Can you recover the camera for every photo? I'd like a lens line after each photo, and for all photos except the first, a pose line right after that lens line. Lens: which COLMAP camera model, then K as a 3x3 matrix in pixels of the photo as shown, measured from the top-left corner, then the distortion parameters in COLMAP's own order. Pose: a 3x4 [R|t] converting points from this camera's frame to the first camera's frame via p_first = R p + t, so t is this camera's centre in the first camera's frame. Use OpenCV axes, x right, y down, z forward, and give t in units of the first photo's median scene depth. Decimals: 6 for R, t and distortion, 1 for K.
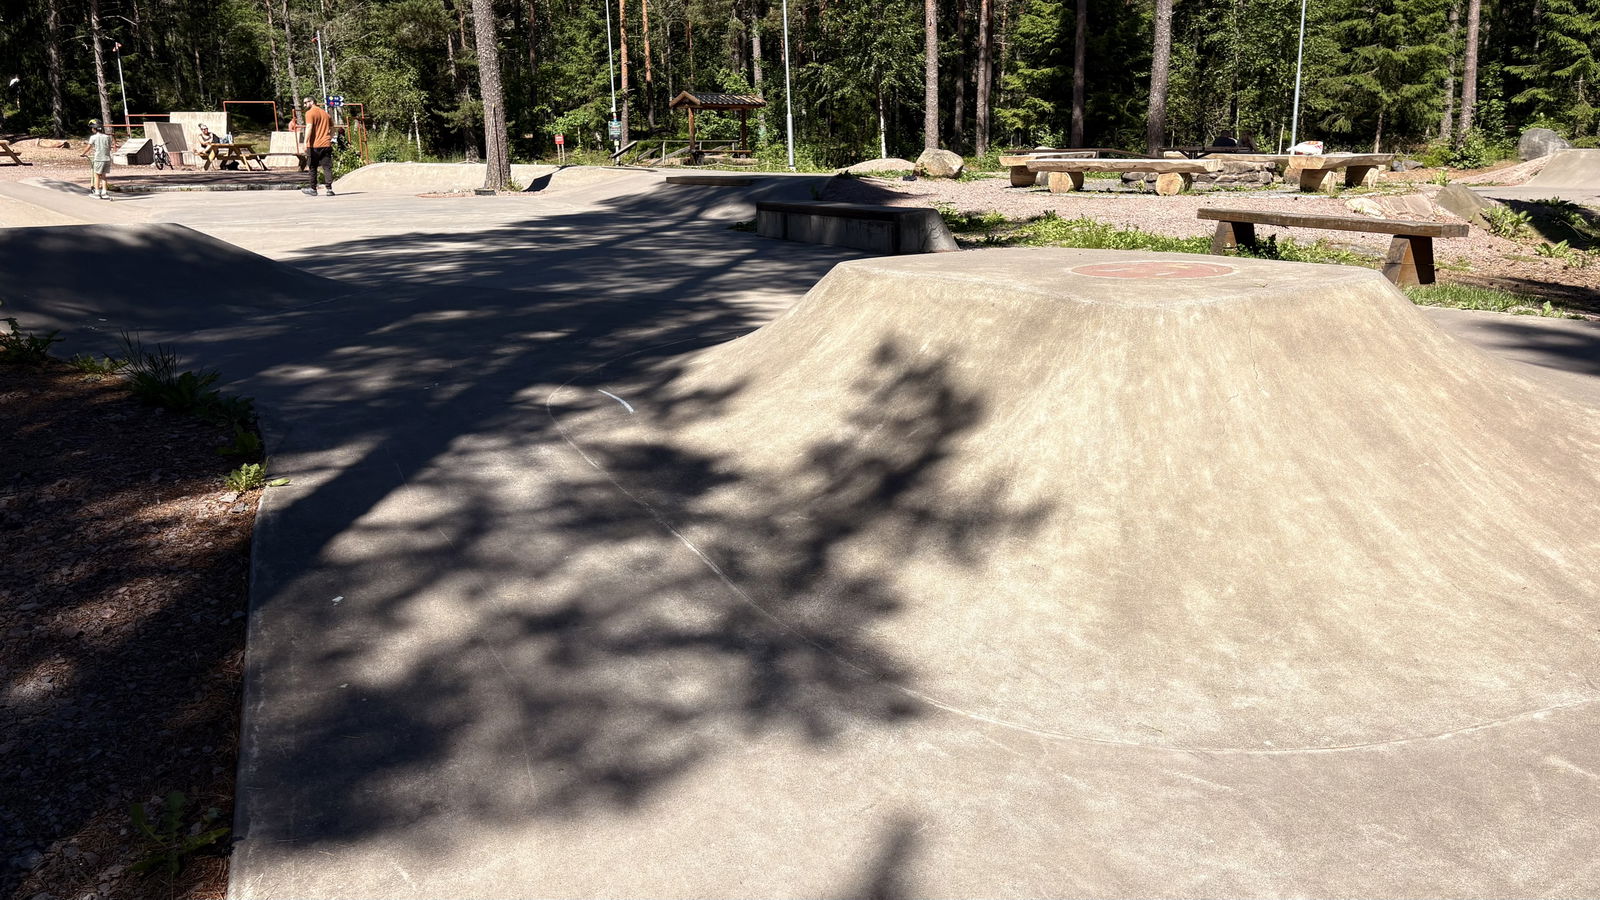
lens RADIAL K [[1199.1, 0, 800.0], [0, 1199.1, 450.0], [0, 0, 1]] dist [0.008154, 0.003565]
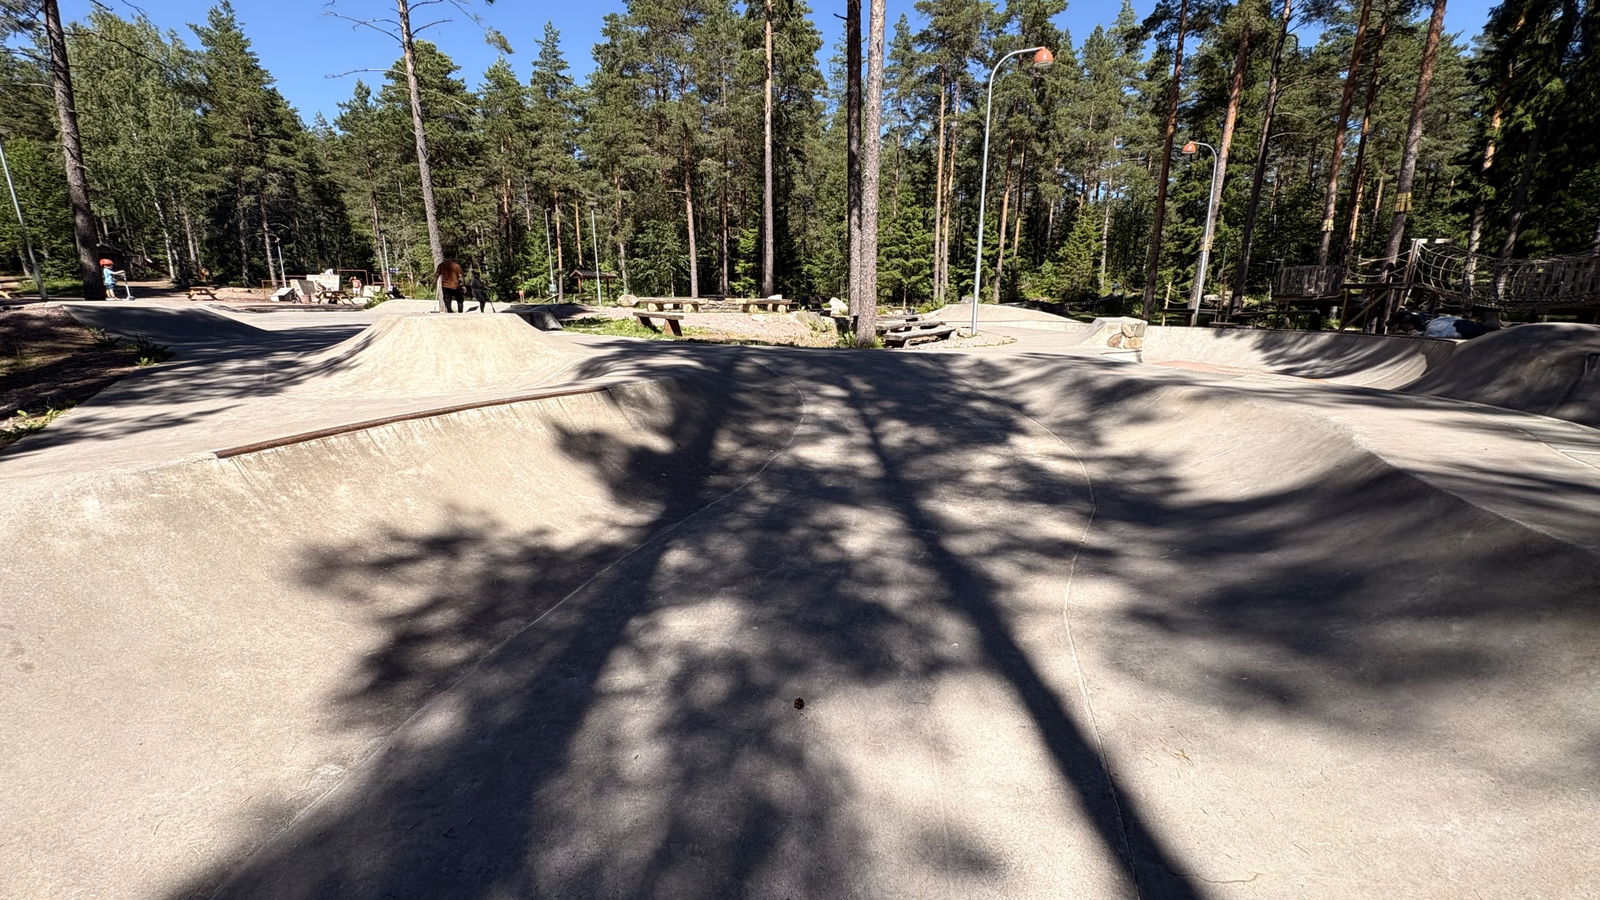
lens RADIAL K [[618.2, 0, 804.4], [0, 618.2, 451.2], [0, 0, 1]] dist [-0.006121, -0.000027]
pose [[0.986830, -0.019563, 0.160576, 0.100862], [0.021584, 0.999708, -0.010851, 0.029449], [-0.160317, 0.014174, 0.986964, -0.095508]]
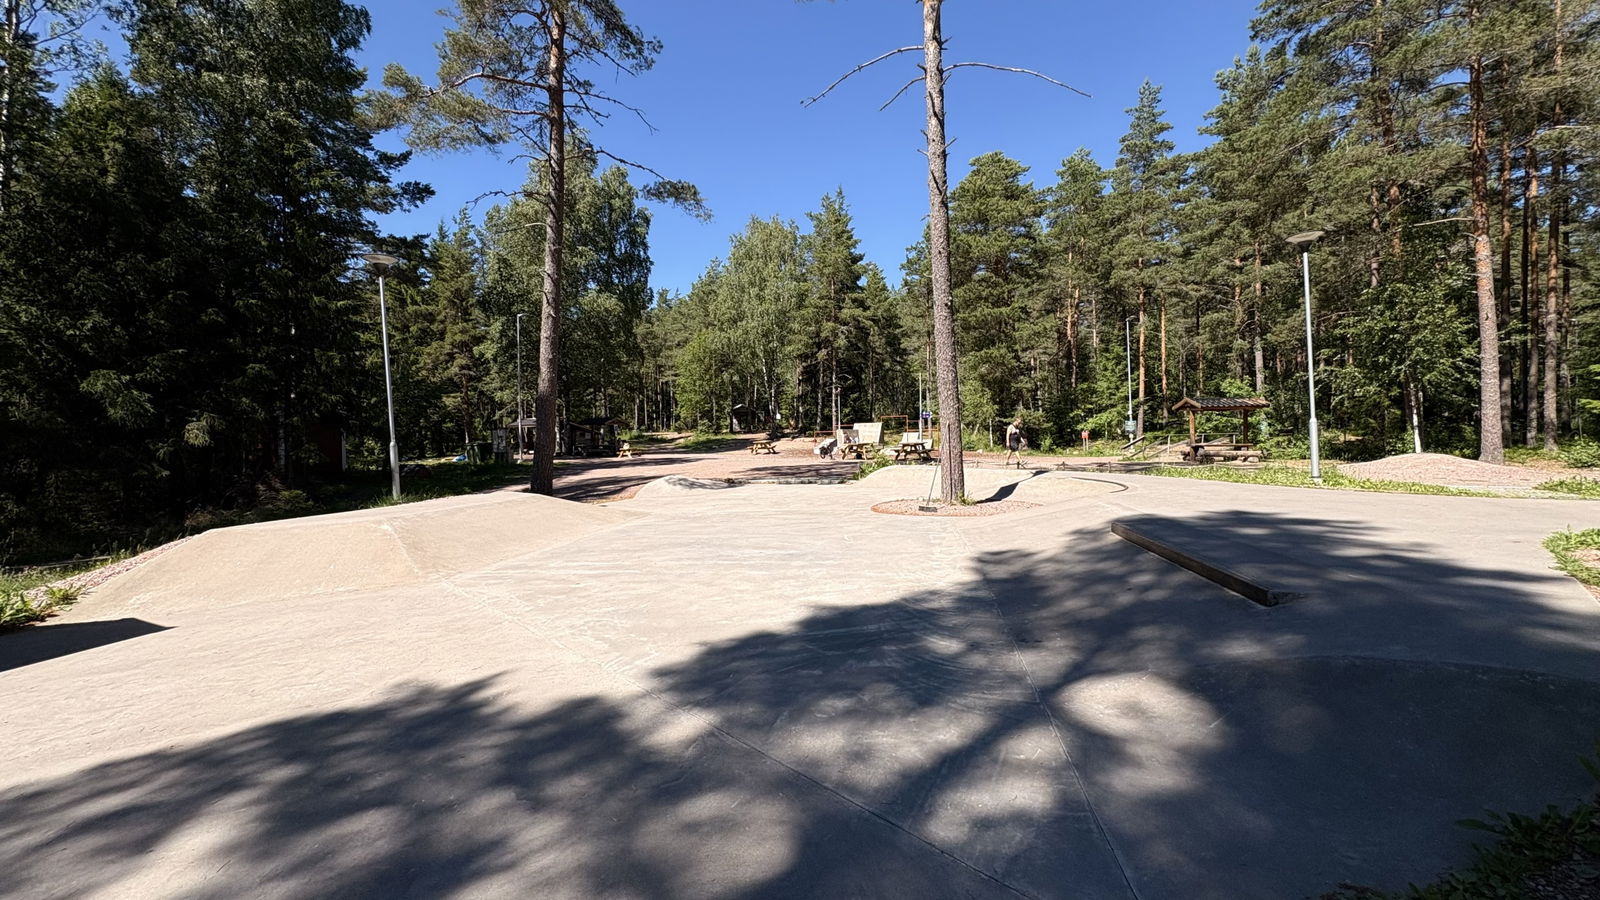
lens RADIAL K [[618.2, 0, 804.4], [0, 618.2, 451.2], [0, 0, 1]] dist [-0.006121, -0.000027]
pose [[0.787947, 0.003887, -0.615730, -0.014569], [-0.134555, 0.976899, -0.166024, -0.079981], [0.600861, 0.213668, 0.770268, 0.264209]]
